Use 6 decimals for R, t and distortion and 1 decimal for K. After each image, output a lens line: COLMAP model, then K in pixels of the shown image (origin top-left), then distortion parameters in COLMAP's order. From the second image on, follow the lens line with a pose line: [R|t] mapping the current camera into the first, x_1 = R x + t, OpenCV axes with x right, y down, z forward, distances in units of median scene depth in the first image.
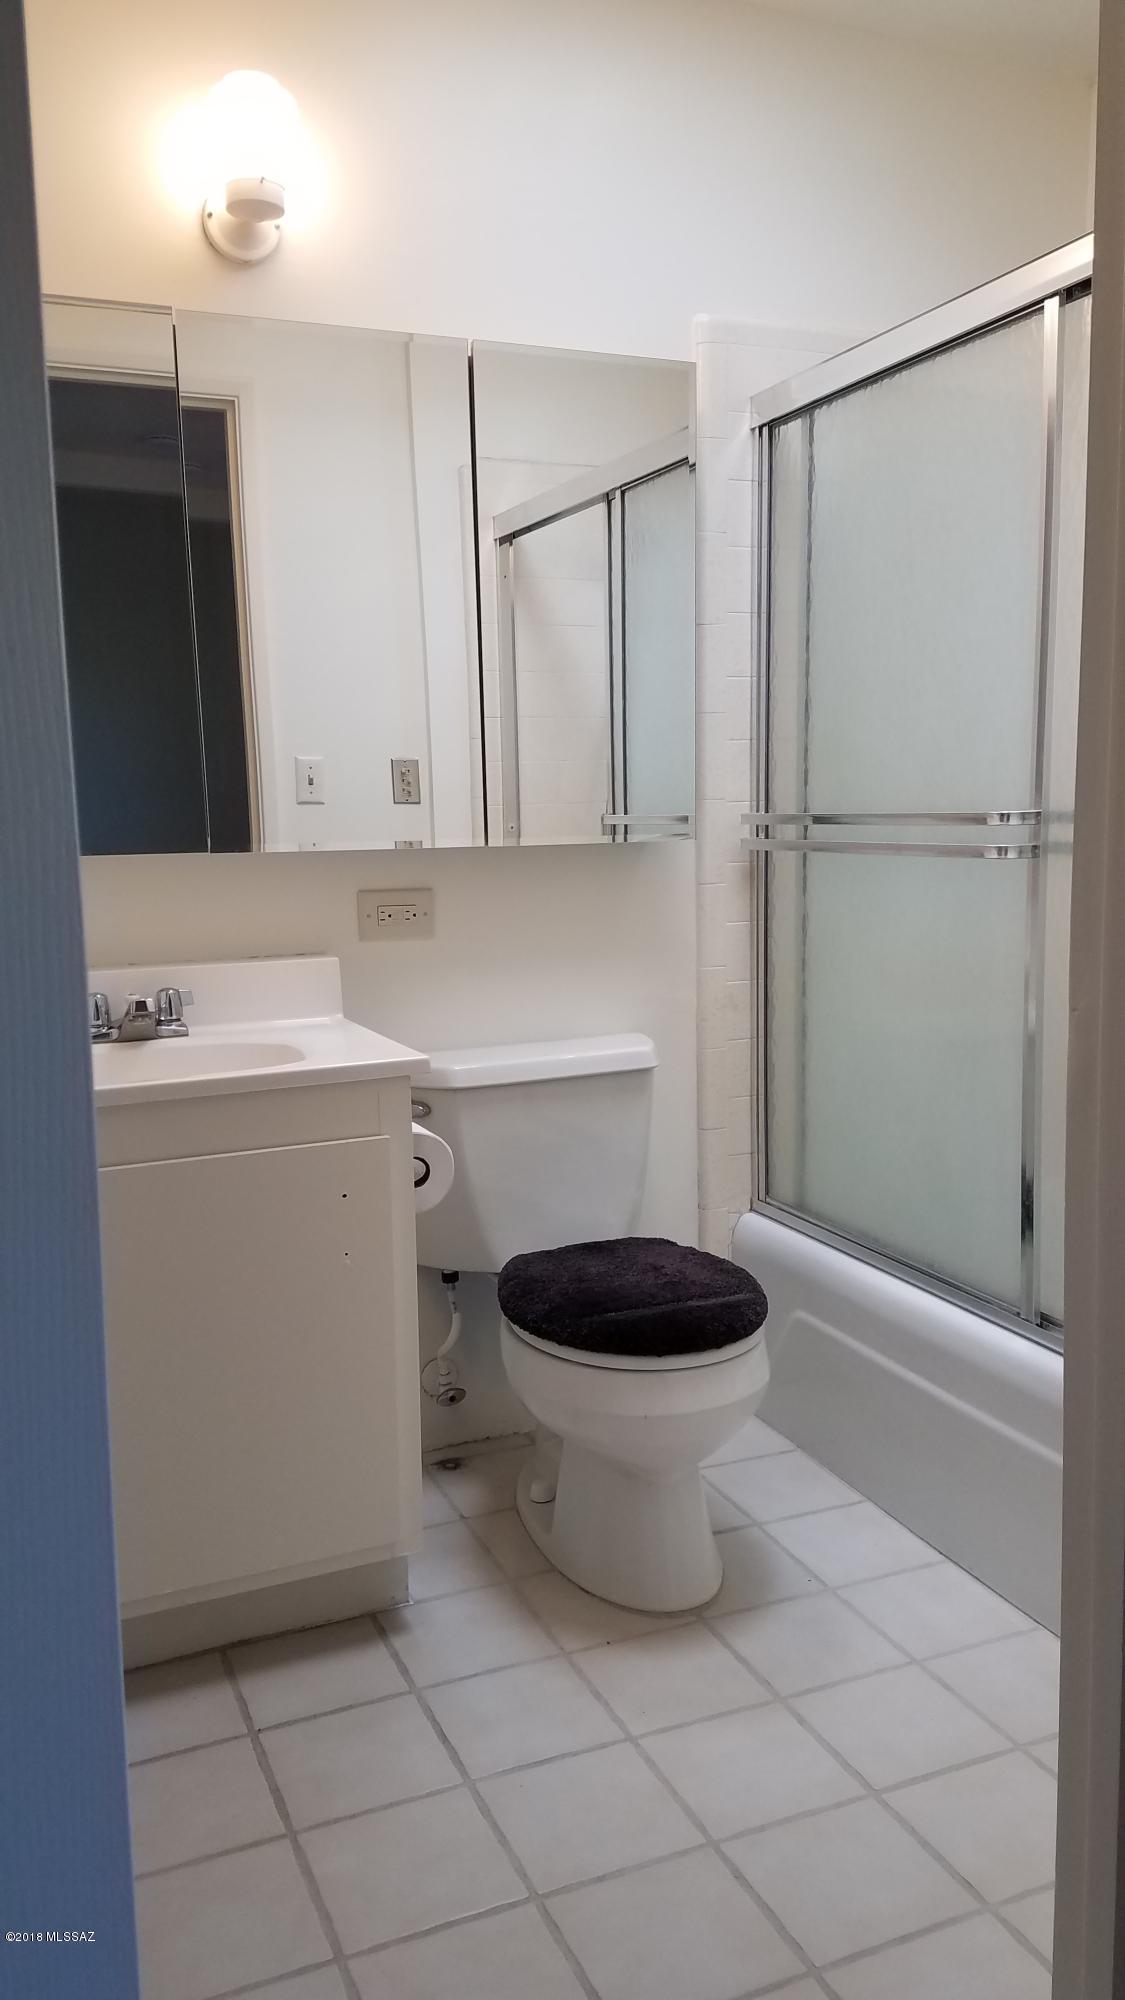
lens RADIAL K [[1469.7, 0, 557.8], [0, 1469.7, 1002.5], [0, 0, 1]] dist [0.004281, -0.008738]
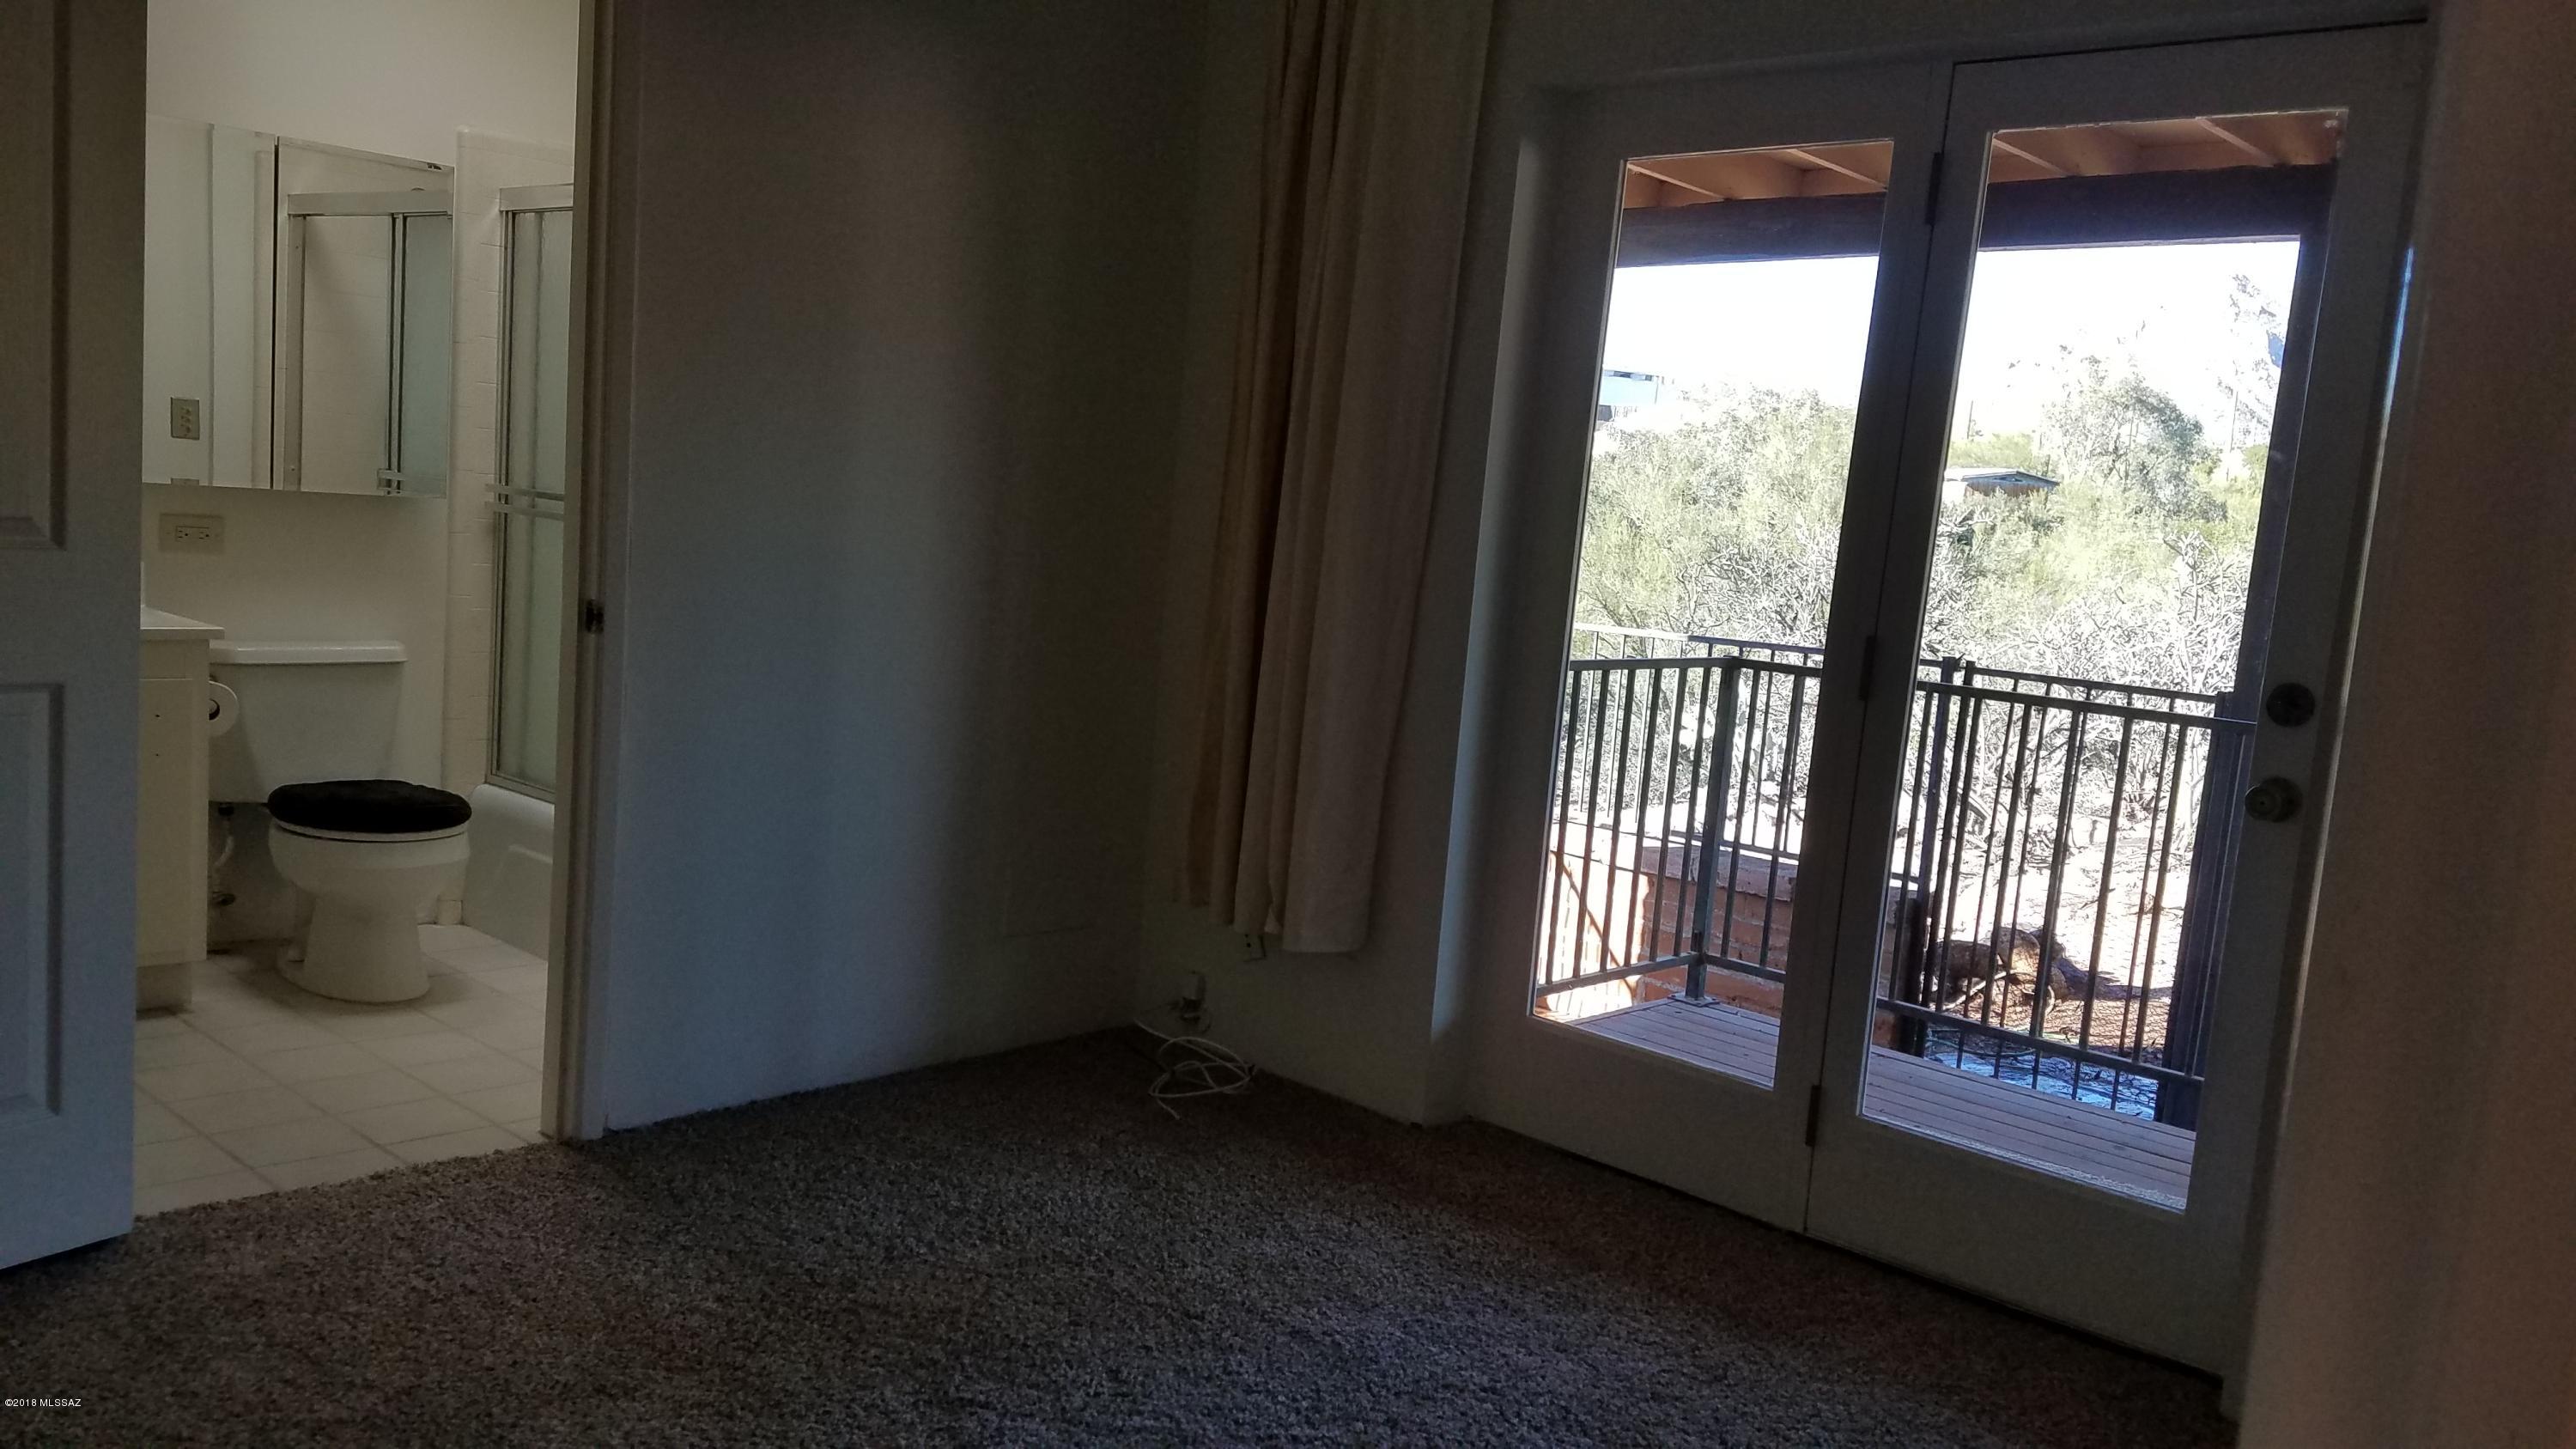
lens RADIAL K [[1893.3, 0, 1302.5], [0, 1893.3, 741.3], [0, 0, 1]] dist [0.004281, -0.008738]
pose [[0.893494, 0.040073, 0.447284, 0.026271], [-0.044256, 0.999020, -0.001097, 0.078912], [-0.446889, -0.018815, 0.894392, -0.919681]]
